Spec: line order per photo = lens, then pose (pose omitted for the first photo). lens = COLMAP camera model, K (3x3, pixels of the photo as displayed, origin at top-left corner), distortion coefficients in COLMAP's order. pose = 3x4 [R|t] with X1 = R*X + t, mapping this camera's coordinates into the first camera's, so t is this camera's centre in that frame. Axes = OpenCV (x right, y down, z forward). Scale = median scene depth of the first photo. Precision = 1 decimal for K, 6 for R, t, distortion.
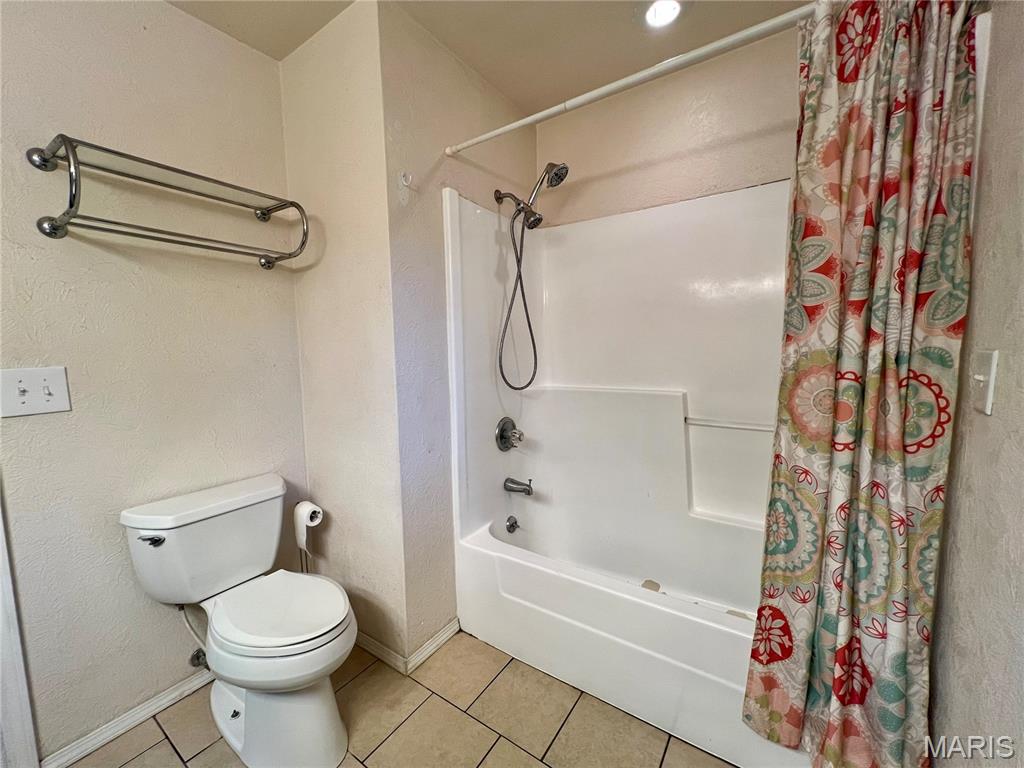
lens RADIAL K [[409.7, 0, 510.0], [0, 409.7, 386.4], [0, 0, 1]] dist [-0.002303, -0.000073]
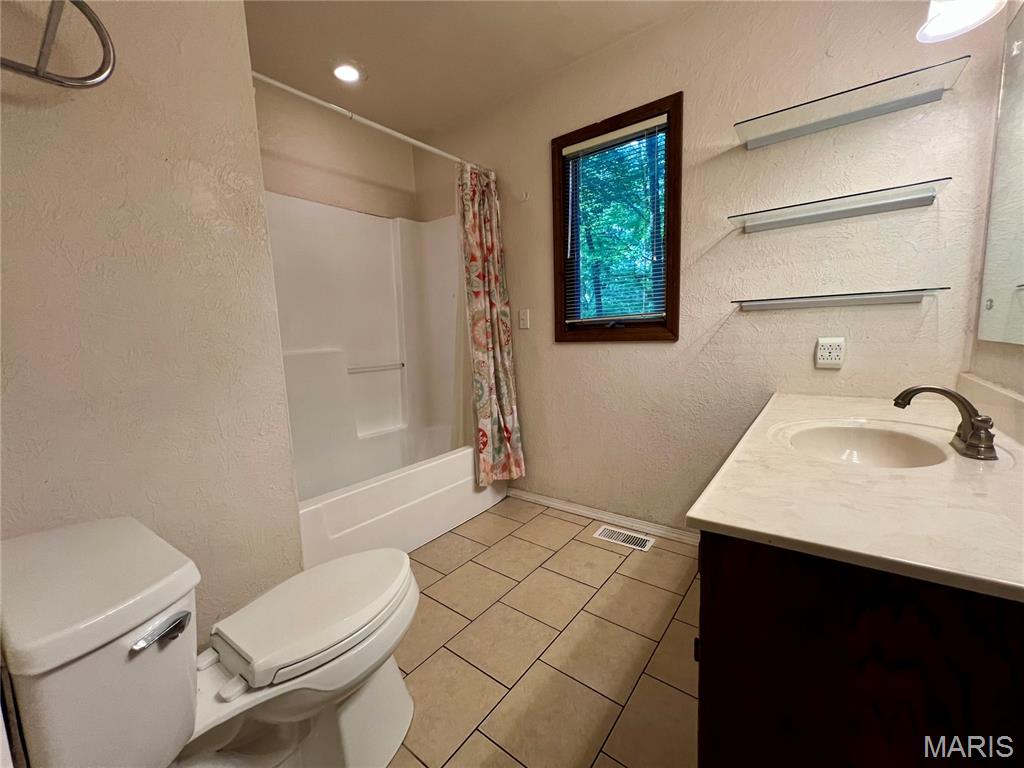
lens RADIAL K [[409.7, 0, 510.0], [0, 409.7, 386.4], [0, 0, 1]] dist [-0.002303, -0.000073]
pose [[0.062767, -0.110107, 0.991936, -1.684653], [0.134545, 0.985756, 0.100908, 0.134240], [-0.988918, 0.127126, 0.076688, 0.710545]]
